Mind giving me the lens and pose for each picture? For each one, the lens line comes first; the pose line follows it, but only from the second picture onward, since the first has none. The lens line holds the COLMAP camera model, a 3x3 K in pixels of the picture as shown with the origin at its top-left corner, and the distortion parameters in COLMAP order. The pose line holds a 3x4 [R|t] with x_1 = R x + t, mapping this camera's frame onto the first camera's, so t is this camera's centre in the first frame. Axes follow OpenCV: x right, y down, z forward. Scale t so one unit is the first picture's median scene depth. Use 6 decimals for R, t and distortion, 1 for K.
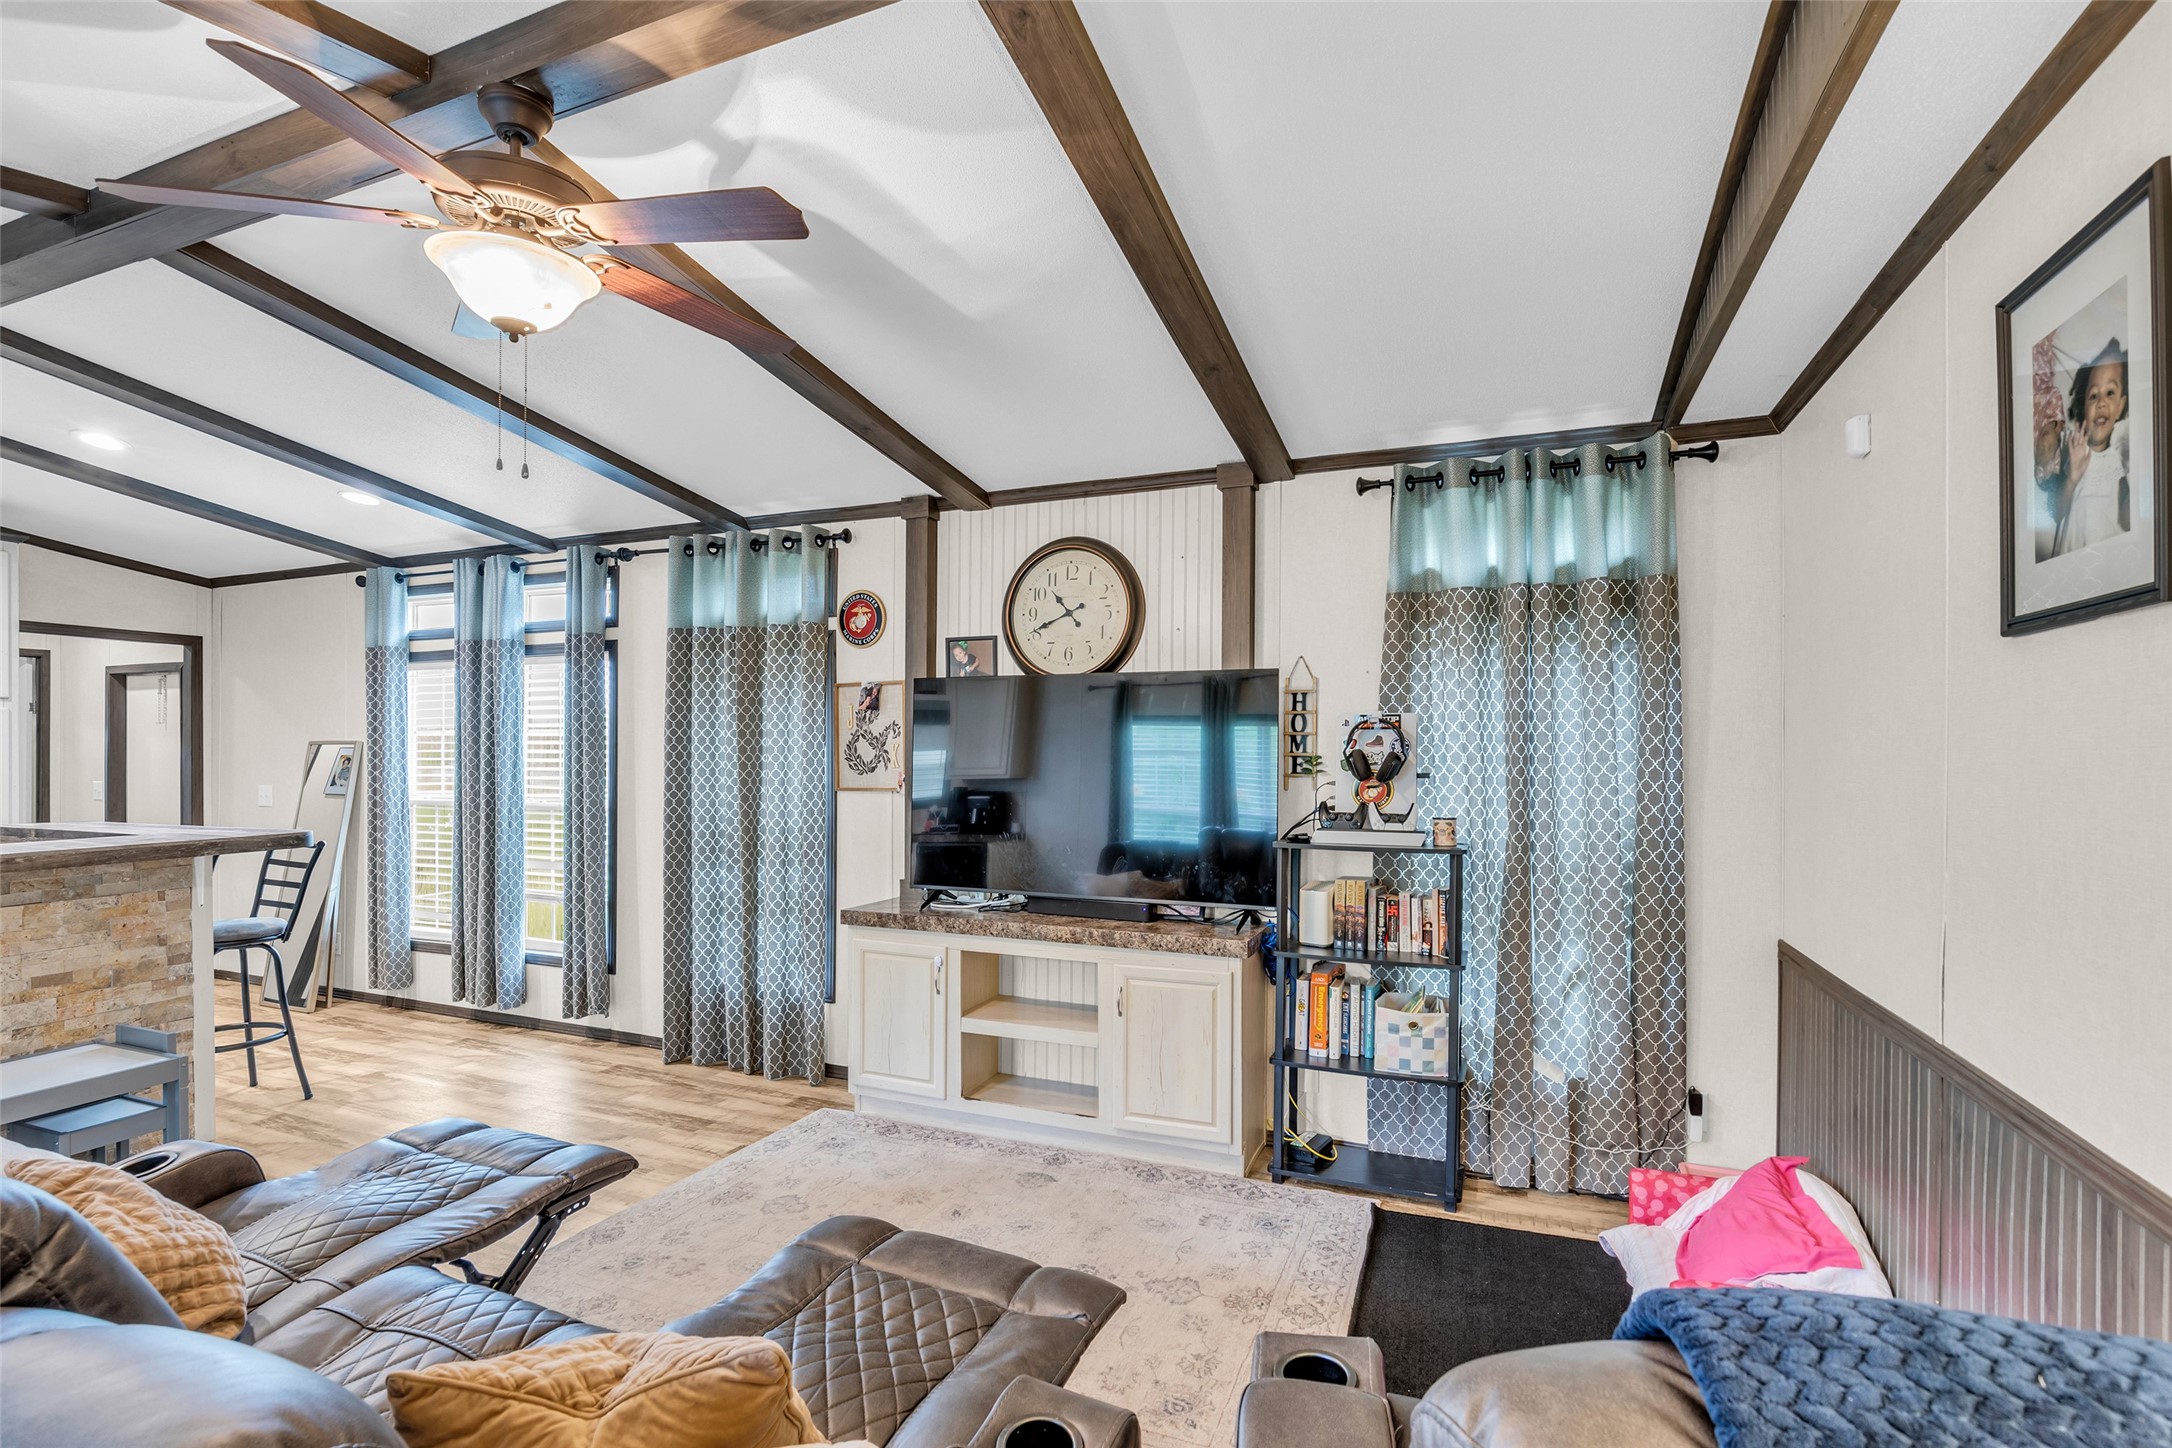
lens RADIAL K [[1000.7, 0, 1076.6], [0, 1000.7, 746.9], [0, 0, 1]] dist [-0.017125, 0.002796]
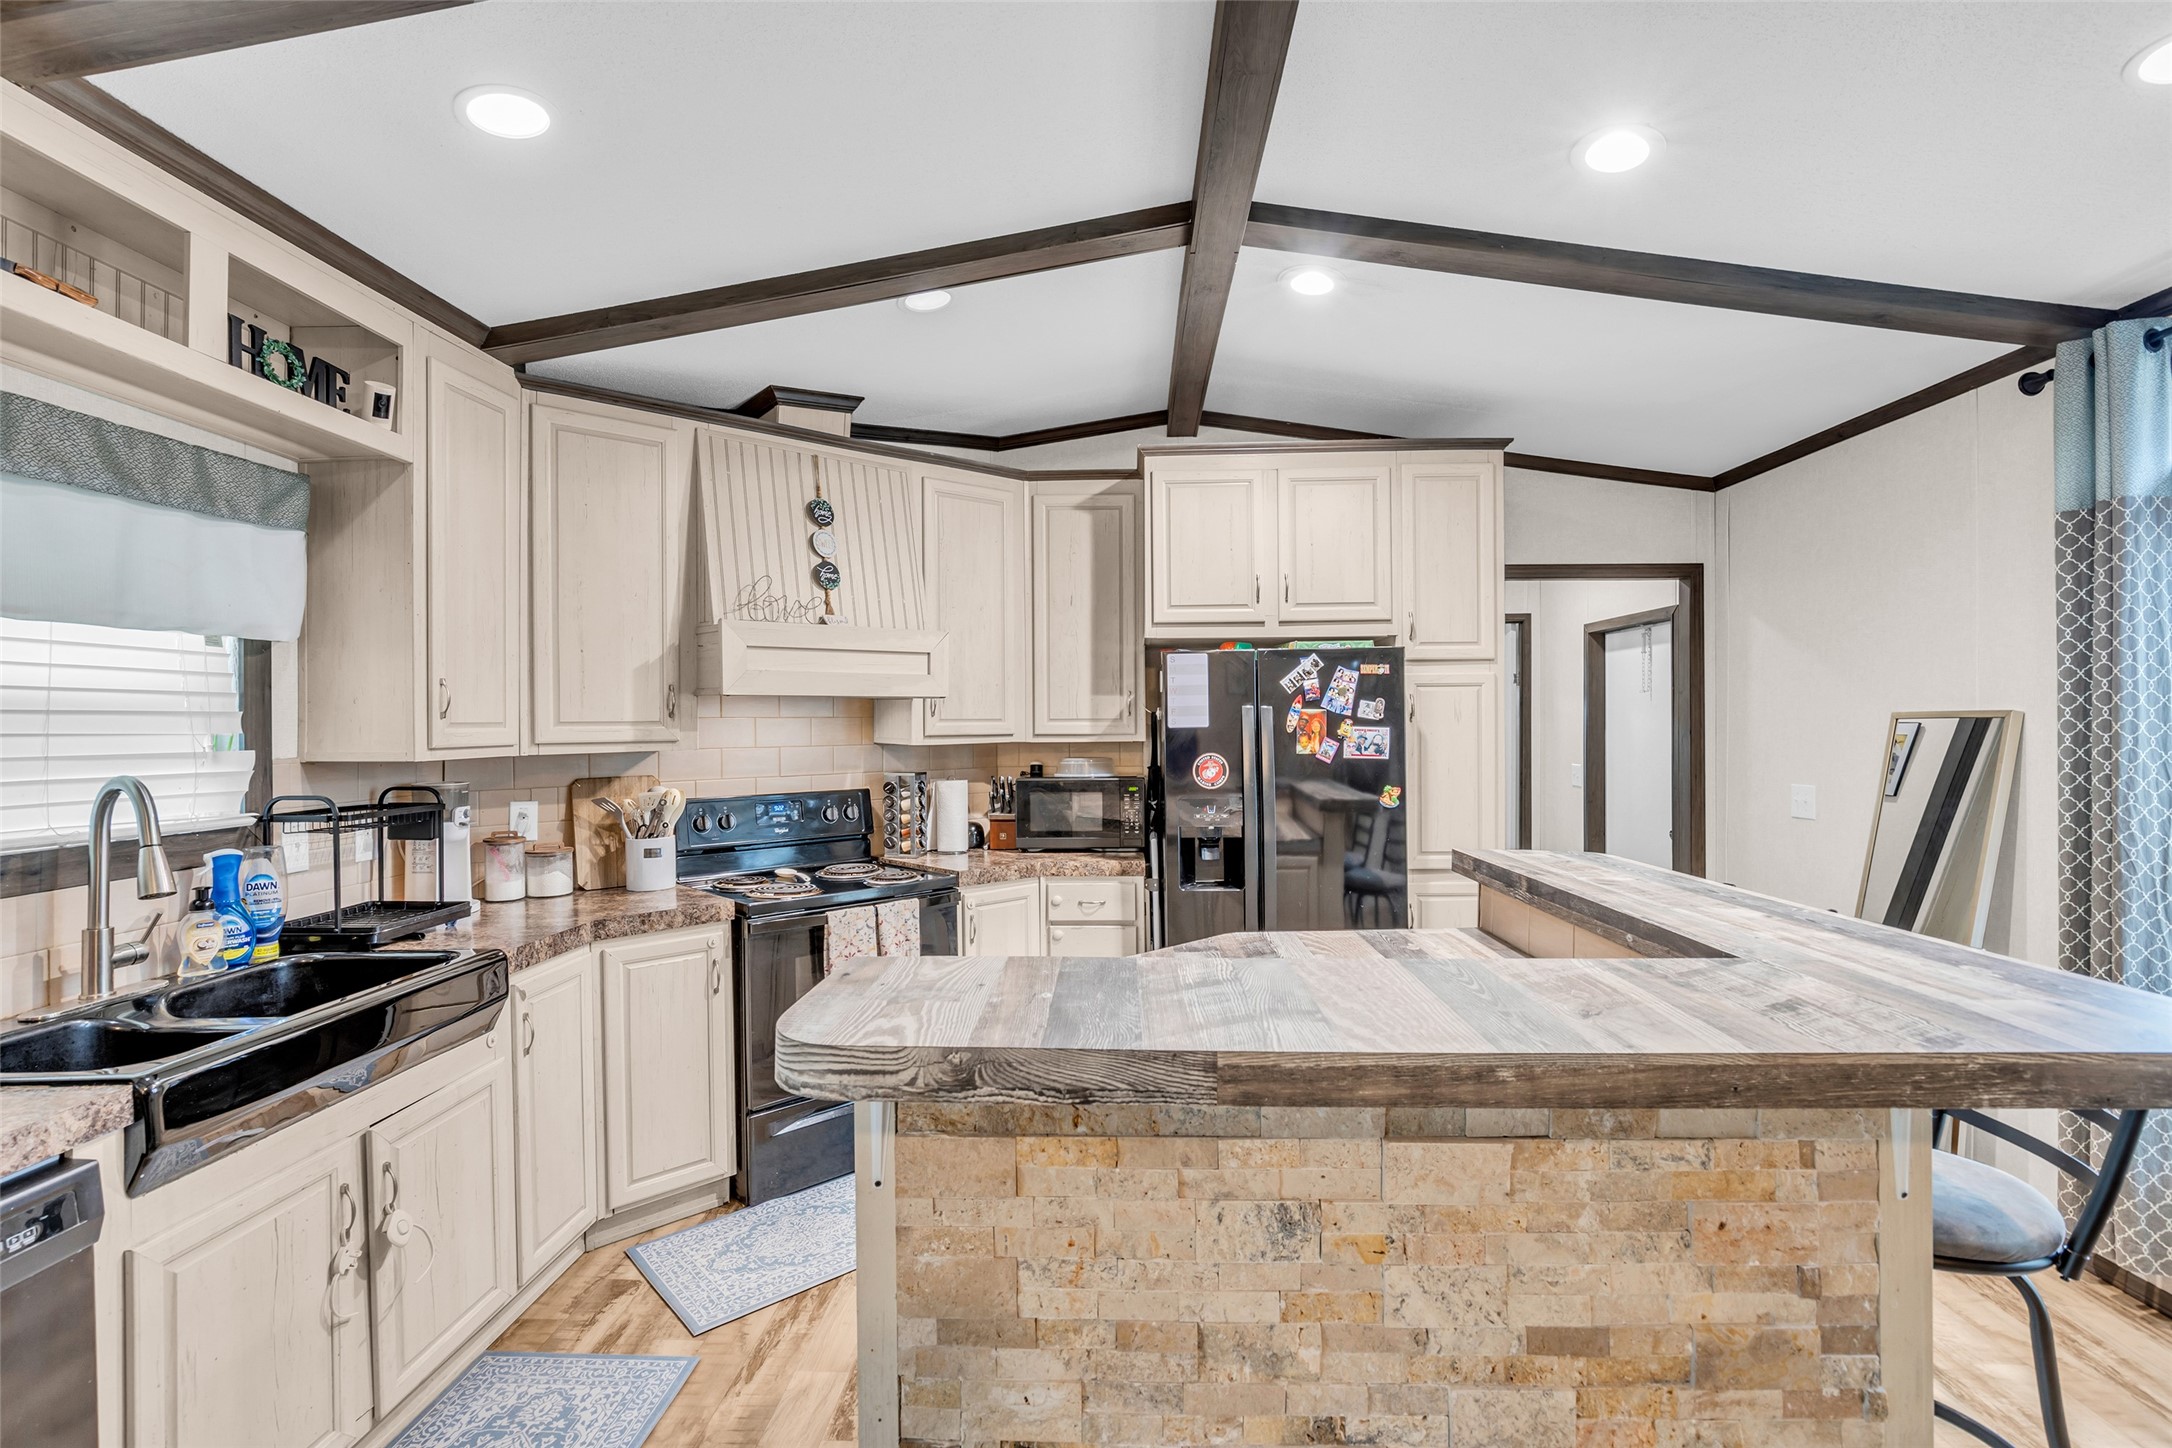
lens RADIAL K [[1000.7, 0, 1088.9], [0, 1000.7, 725.7], [0, 0, 1]] dist [-0.017125, 0.002796]
pose [[0.345851, -0.000222, -0.938289, -0.642960], [0.008110, 0.999963, 0.002753, -0.005409], [0.938254, -0.008562, 0.345840, 0.600390]]
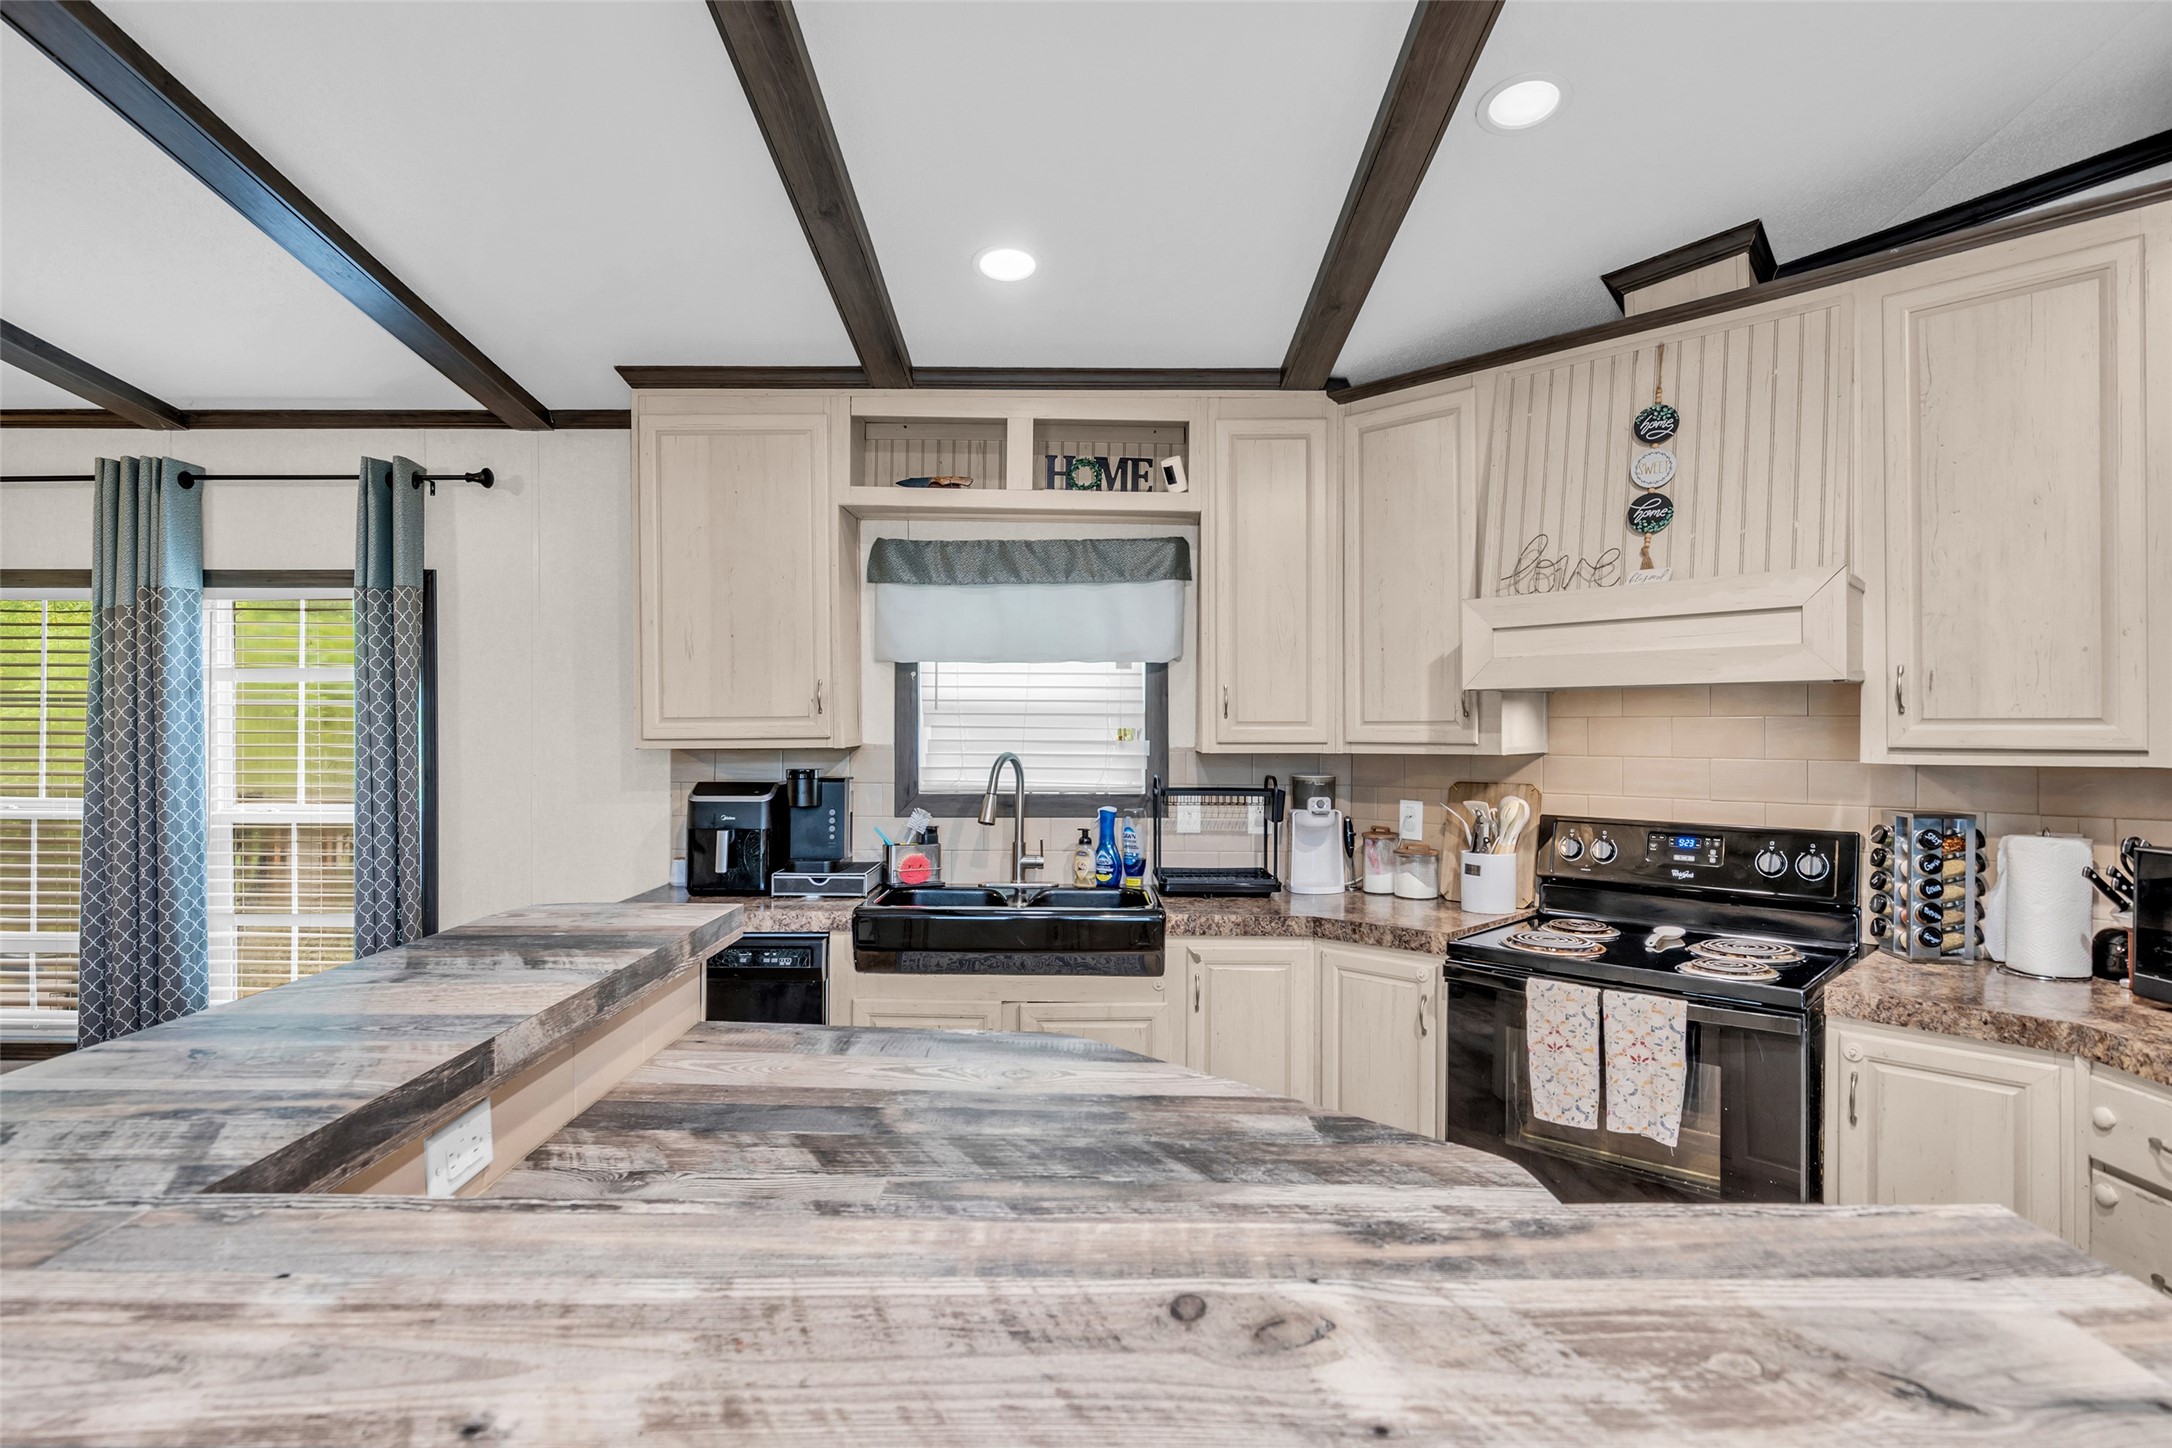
lens RADIAL K [[1102.8, 0, 1094.5], [0, 1102.8, 725.7], [0, 0, 1]] dist [-0.014367, 0.005545]
pose [[-0.921340, -0.006194, -0.388708, -0.989016], [-0.004910, 0.999979, -0.004296, -0.001384], [0.388726, -0.002050, -0.921351, 1.215916]]
